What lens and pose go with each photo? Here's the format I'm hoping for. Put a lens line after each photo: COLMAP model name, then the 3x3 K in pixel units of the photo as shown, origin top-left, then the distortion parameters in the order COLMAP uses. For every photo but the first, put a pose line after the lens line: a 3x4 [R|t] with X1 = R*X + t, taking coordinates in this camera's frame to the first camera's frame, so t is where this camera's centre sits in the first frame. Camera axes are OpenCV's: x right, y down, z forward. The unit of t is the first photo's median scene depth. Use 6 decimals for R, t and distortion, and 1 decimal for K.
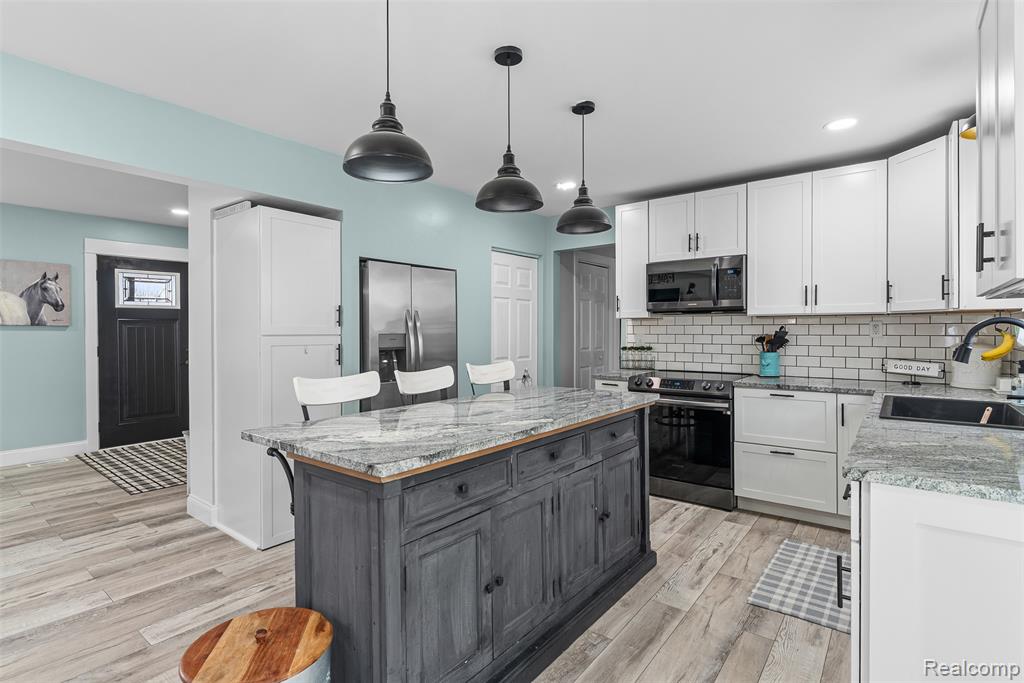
lens RADIAL K [[517.6, 0, 512.0], [0, 517.6, 341.5], [0, 0, 1]] dist [-0.001295, -0.000070]
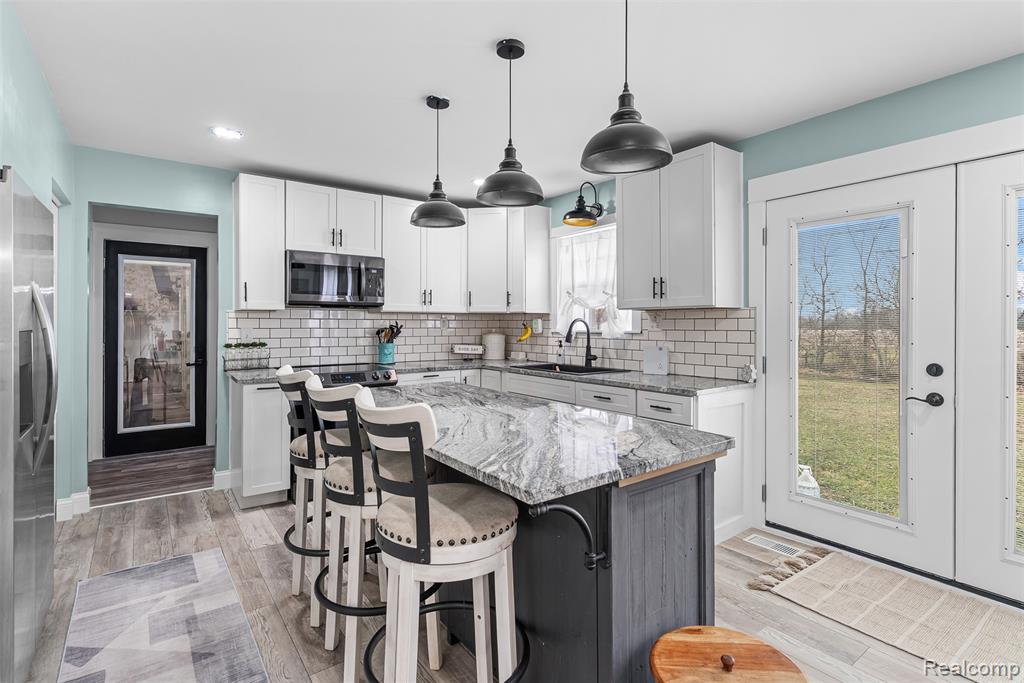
lens RADIAL K [[496.0, 0, 530.7], [0, 496.0, 330.2], [0, 0, 1]] dist [0.000668, 0.000269]
pose [[0.253626, -0.010420, 0.967246, -0.515877], [0.017524, 0.999827, 0.006175, -0.009601], [-0.967144, 0.015384, 0.253764, 0.403579]]
